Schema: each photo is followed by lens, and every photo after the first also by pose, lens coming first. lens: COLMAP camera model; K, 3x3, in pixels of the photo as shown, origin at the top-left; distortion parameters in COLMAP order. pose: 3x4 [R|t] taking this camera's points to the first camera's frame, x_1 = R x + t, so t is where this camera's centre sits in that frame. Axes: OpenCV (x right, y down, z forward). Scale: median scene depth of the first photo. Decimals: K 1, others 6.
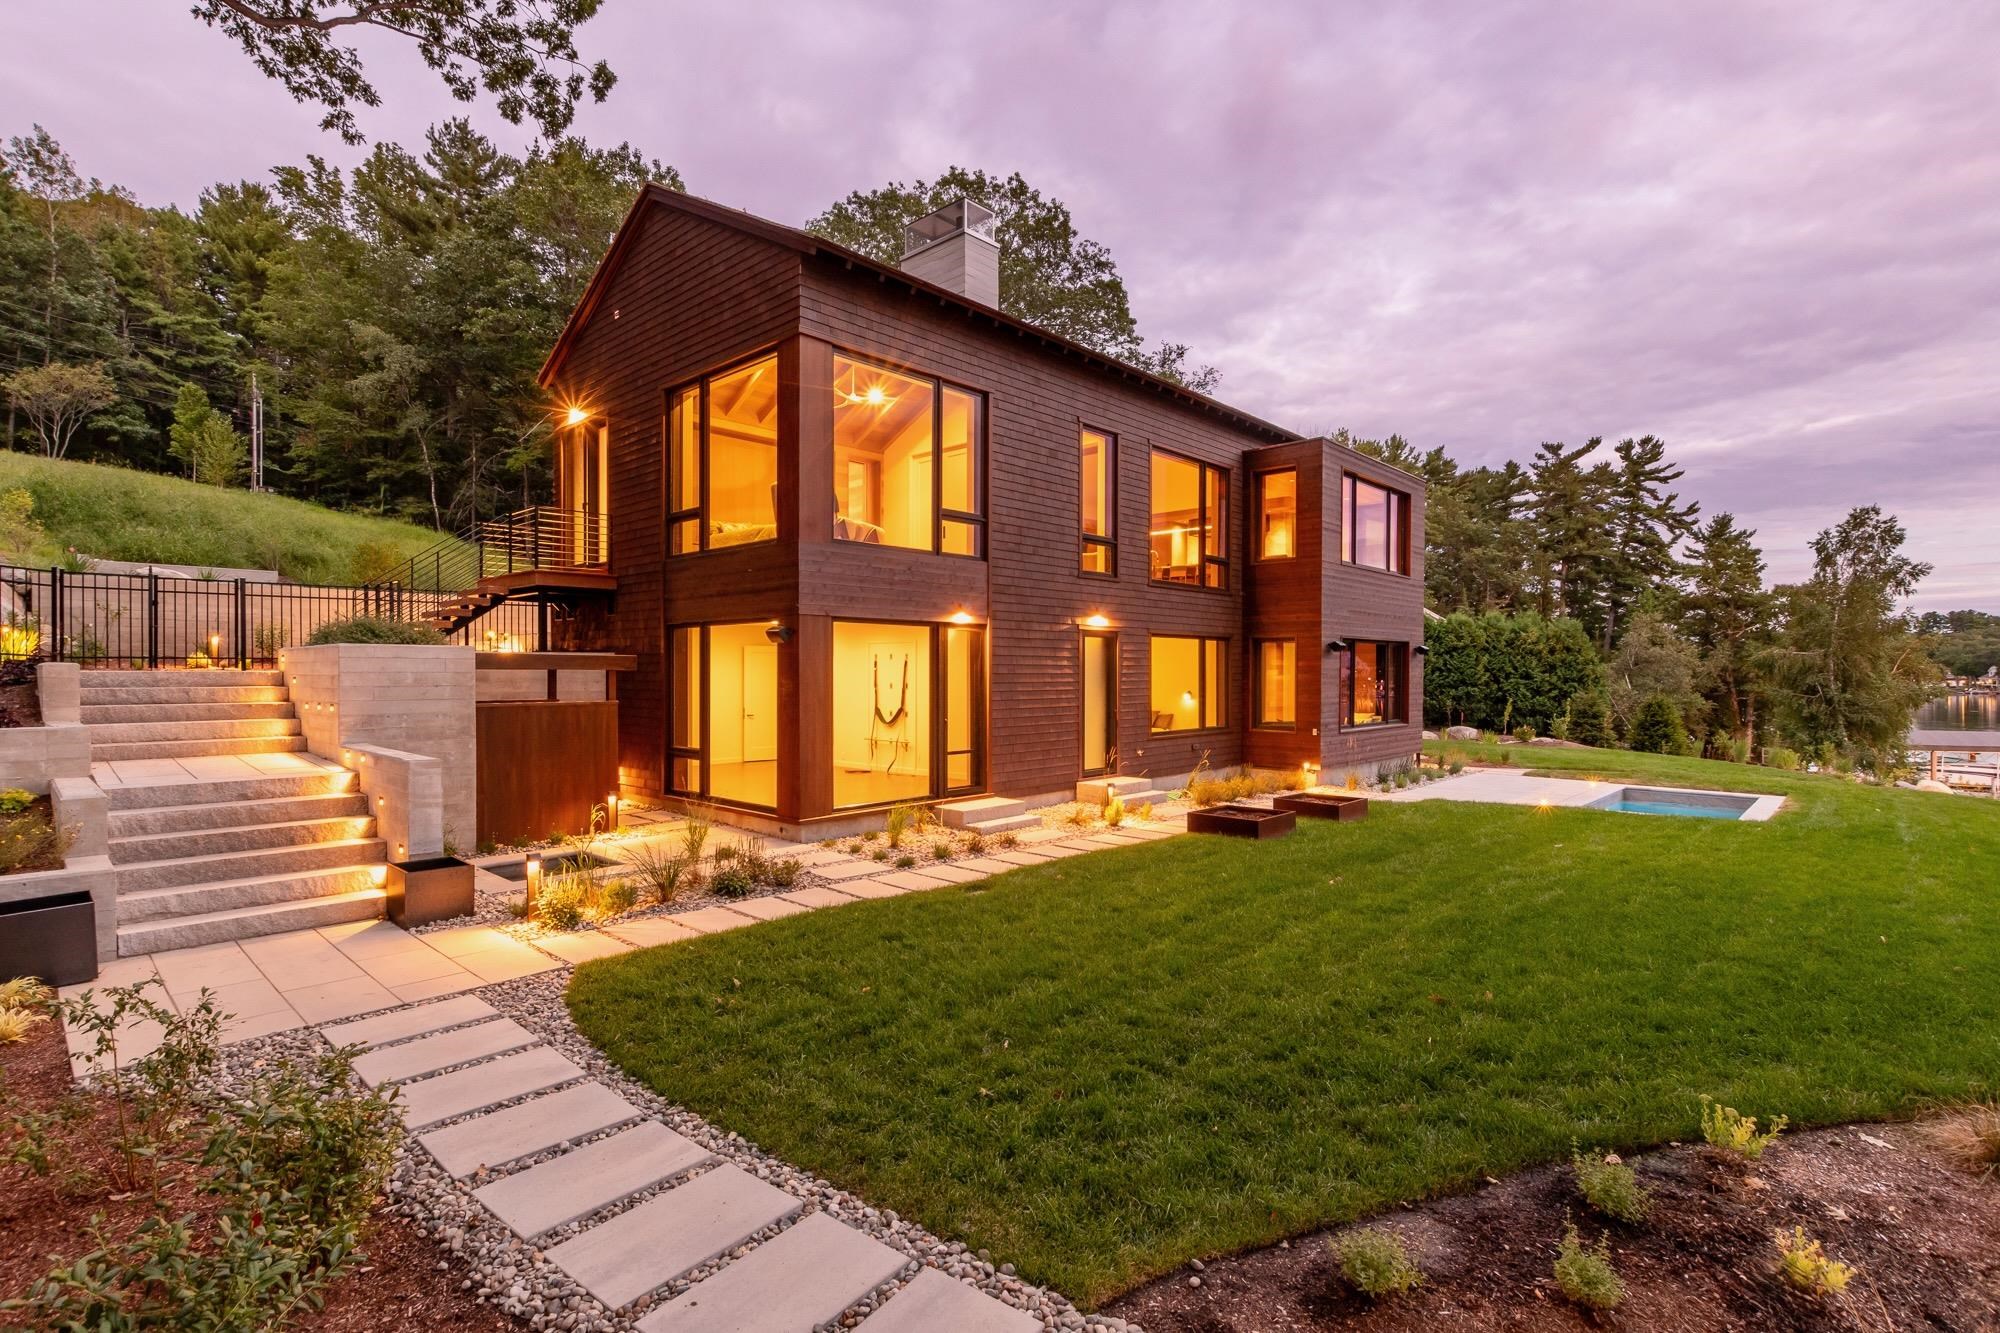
lens RADIAL K [[938.9, 0, 1000.0], [0, 938.9, 666.5], [0, 0, 1]] dist [-0.000015, -0.000030]
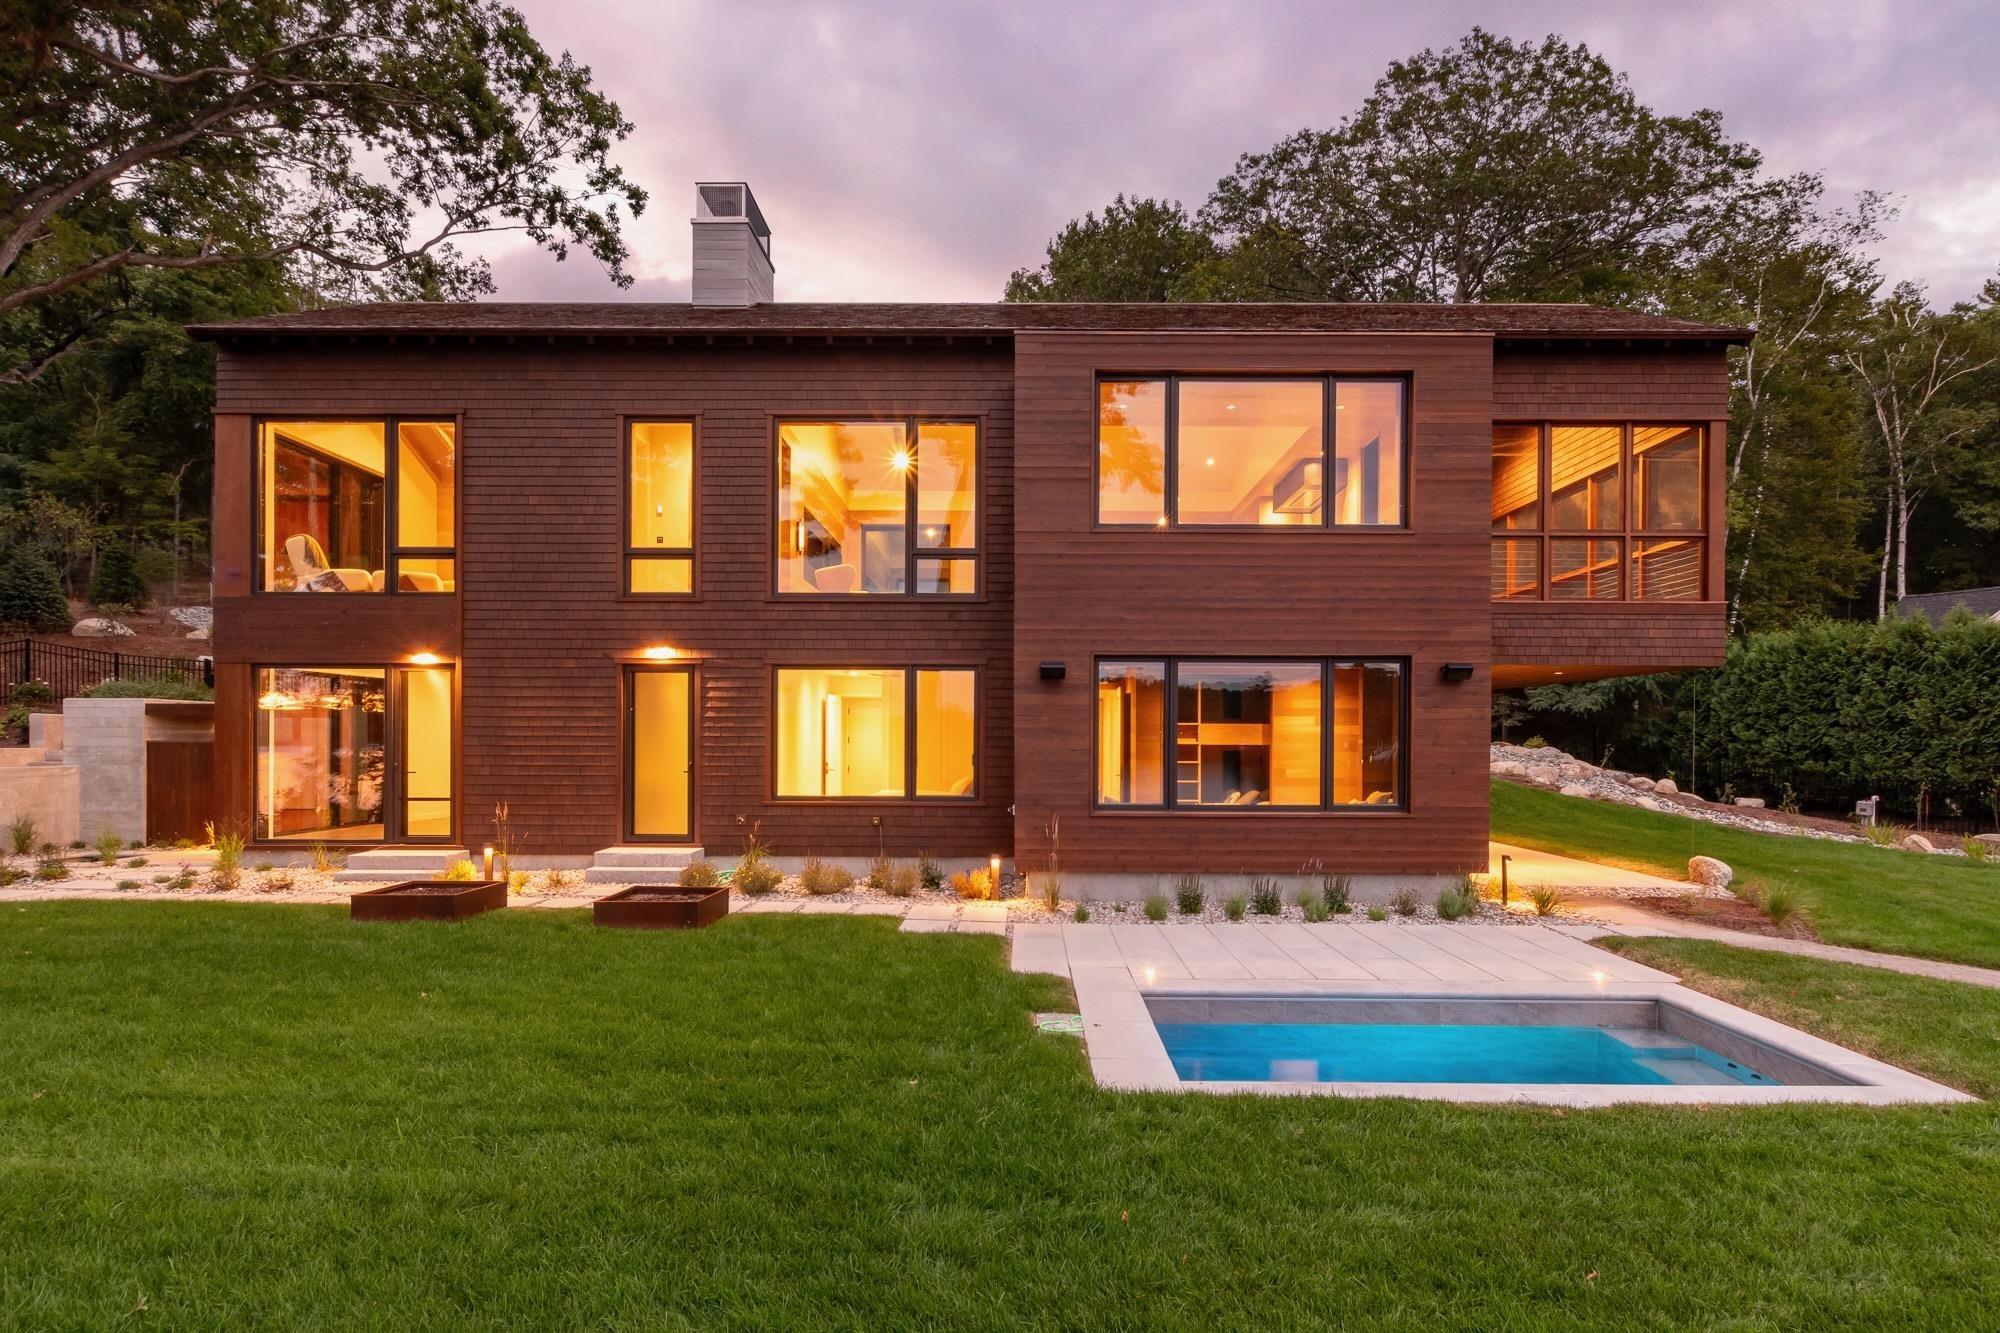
lens RADIAL K [[938.9, 0, 1000.0], [0, 938.9, 666.5], [0, 0, 1]] dist [-0.000015, -0.000030]
pose [[0.673787, -0.011844, -0.738831, 0.835535], [-0.001996, 0.999839, -0.017849, -0.021066], [0.738923, 0.013501, 0.673655, 0.624105]]
